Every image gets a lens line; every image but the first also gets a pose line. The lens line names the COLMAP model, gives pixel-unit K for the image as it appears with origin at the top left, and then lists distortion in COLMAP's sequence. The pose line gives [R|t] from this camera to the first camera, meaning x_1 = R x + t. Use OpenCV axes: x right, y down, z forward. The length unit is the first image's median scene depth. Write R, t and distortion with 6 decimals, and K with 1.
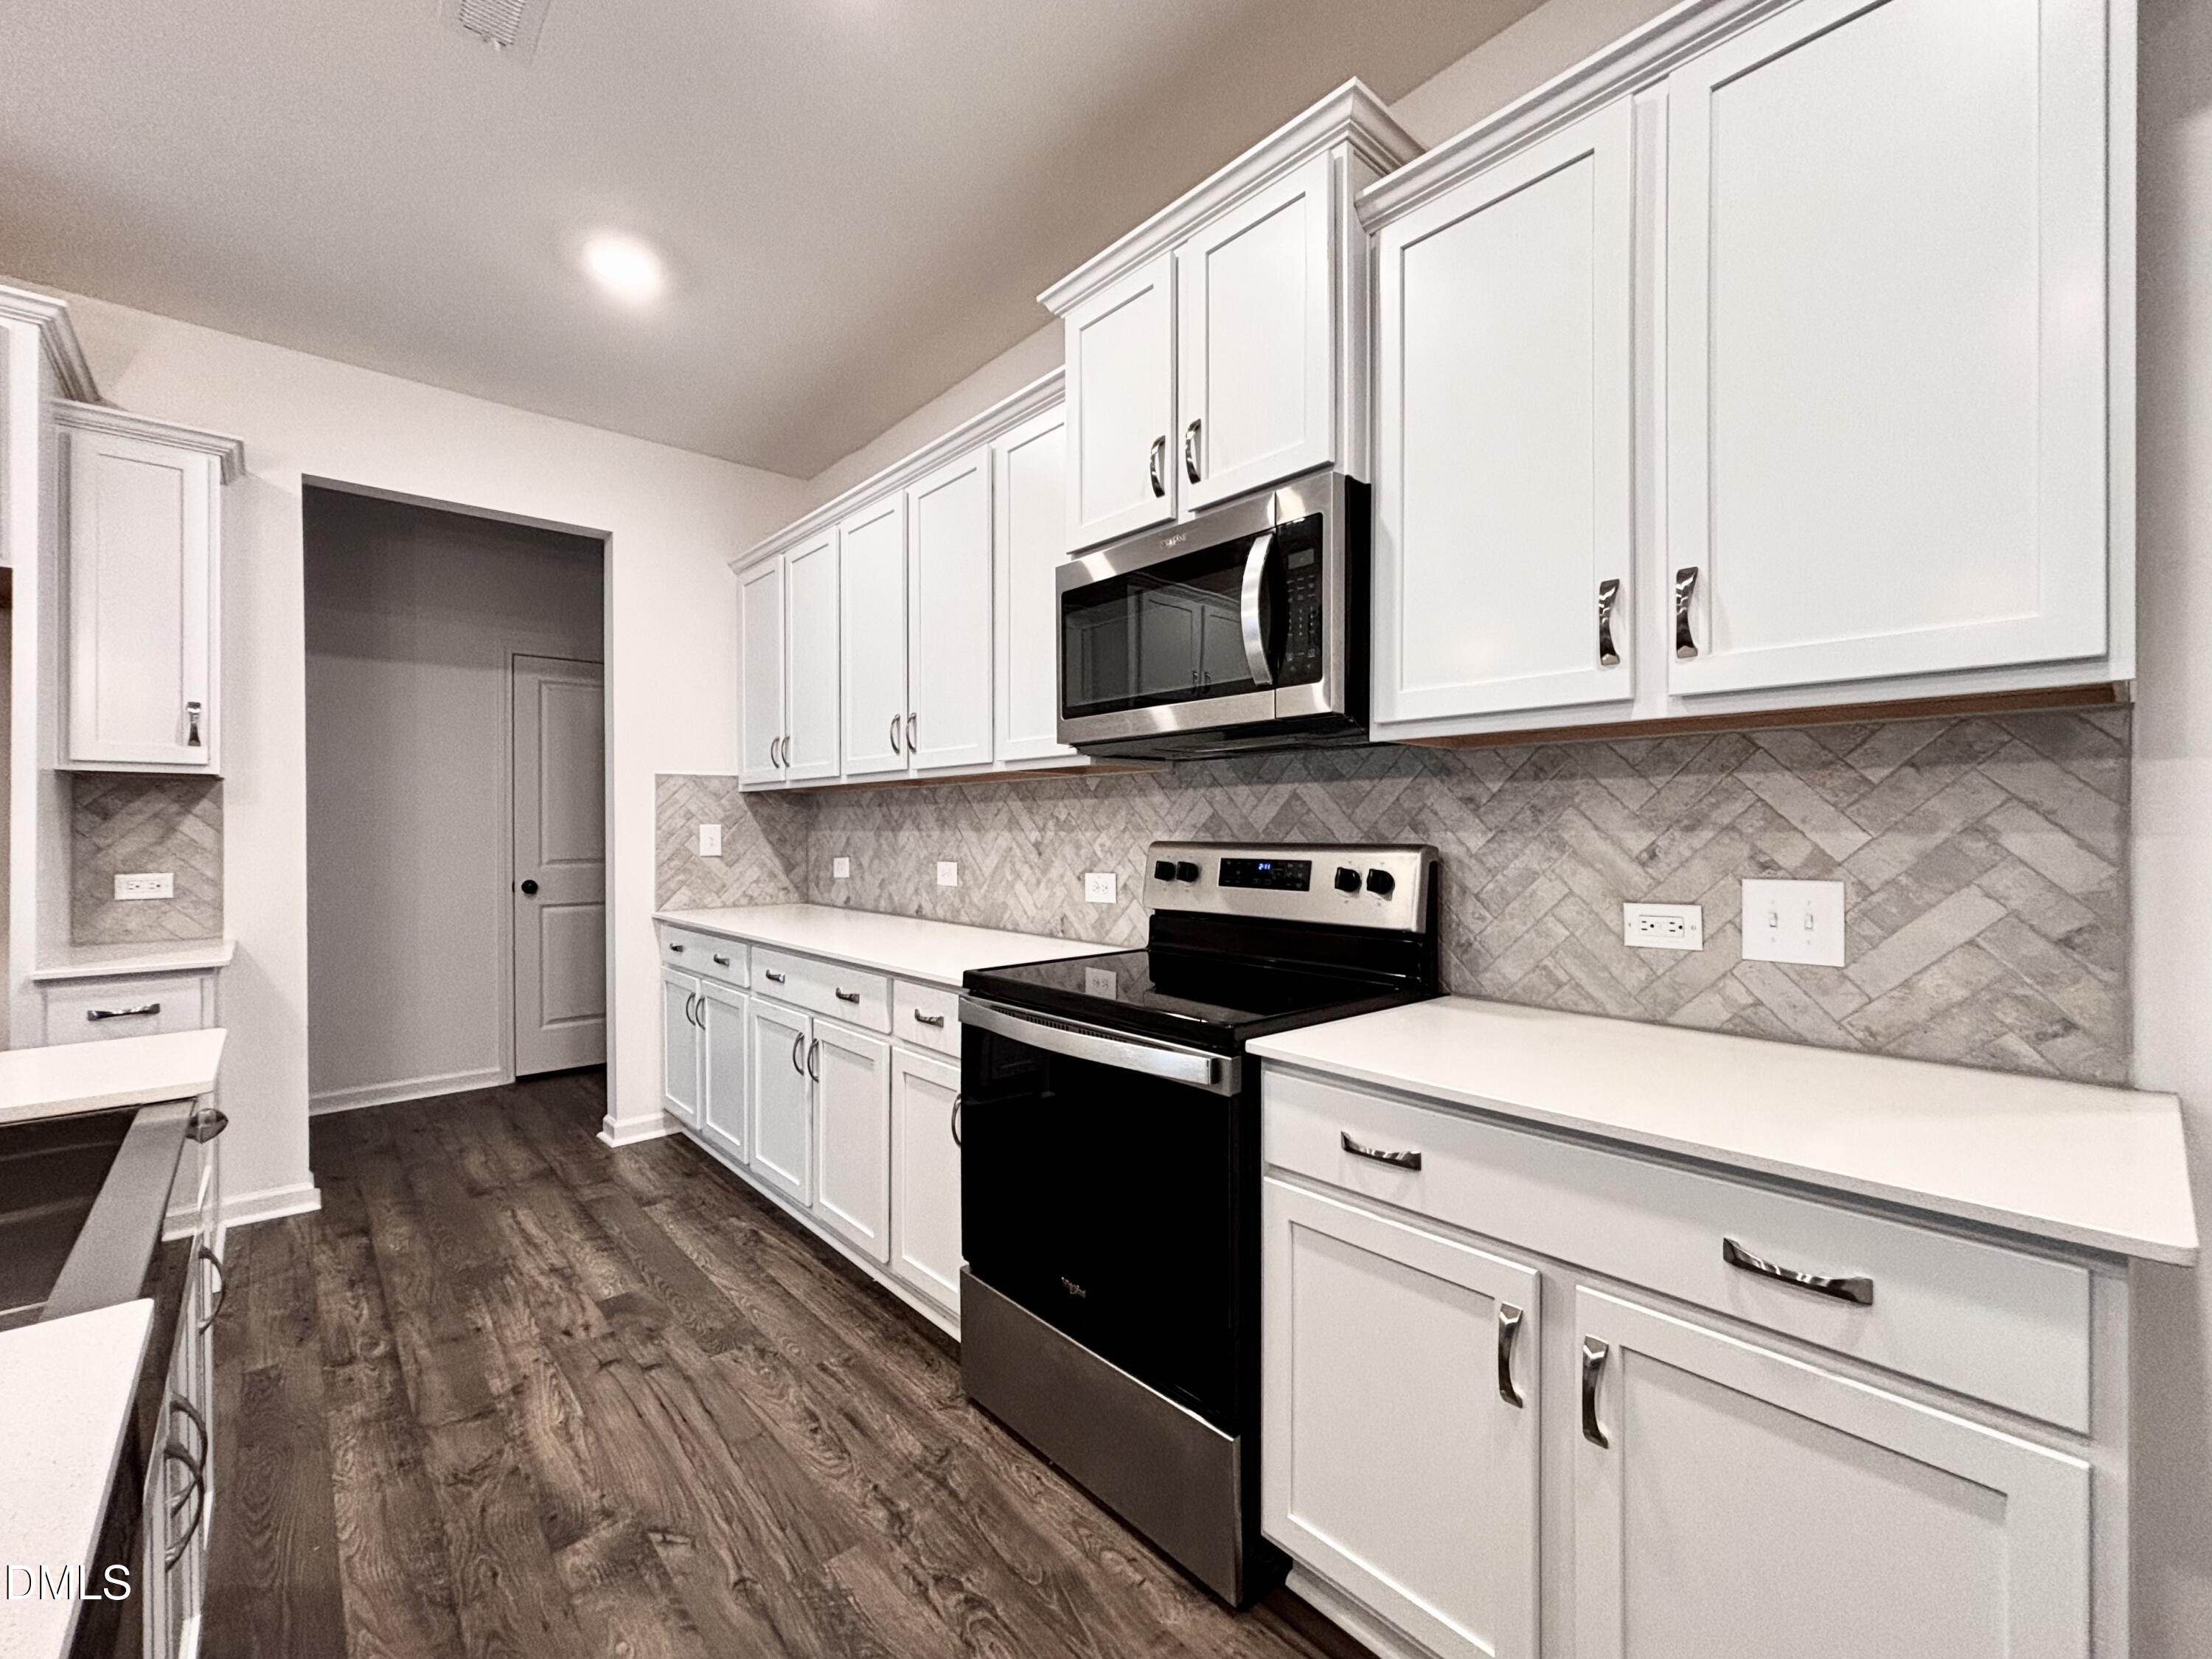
lens RADIAL K [[930.0, 0, 1106.0], [0, 930.0, 829.5], [0, 0, 1]] dist [0.000124, 0.000406]
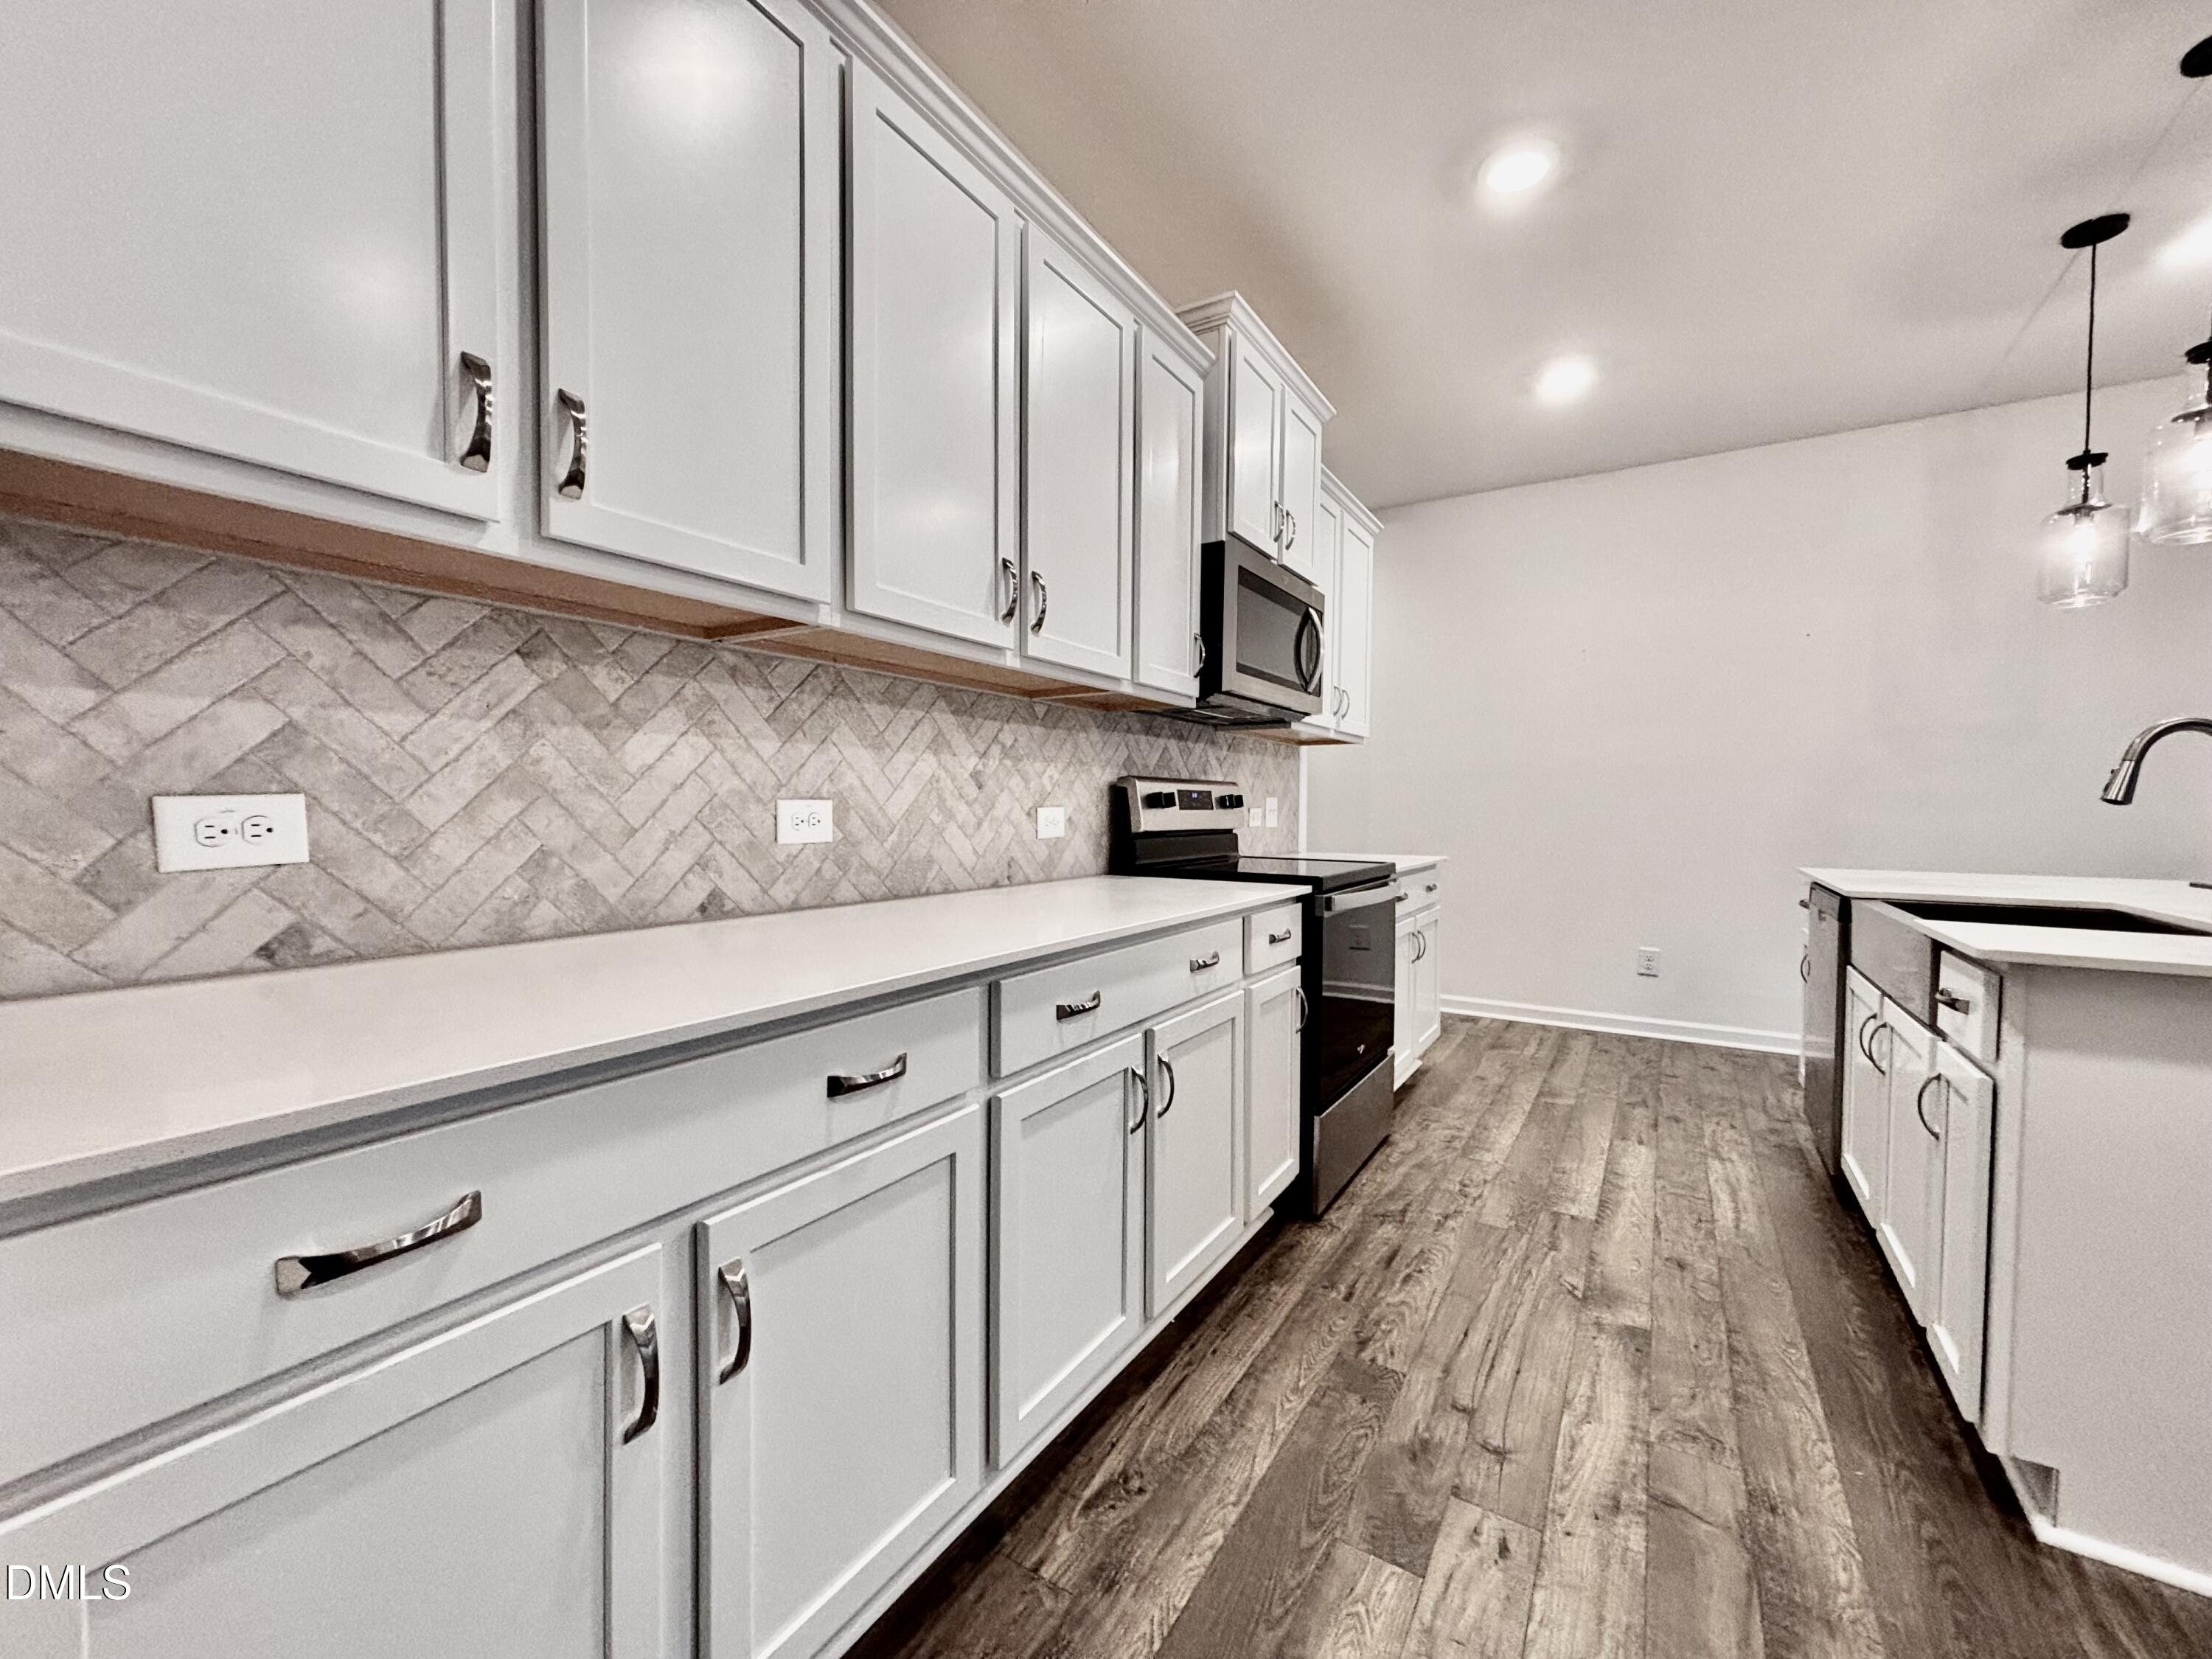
lens RADIAL K [[882.0, 0, 1109.8], [0, 882.0, 837.7], [0, 0, 1]] dist [0.000331, 0.000142]
pose [[-0.275934, -0.033239, 0.960602, -1.225523], [-0.005284, 0.999439, 0.033064, 0.065957], [-0.961162, 0.004047, -0.275955, 1.642071]]
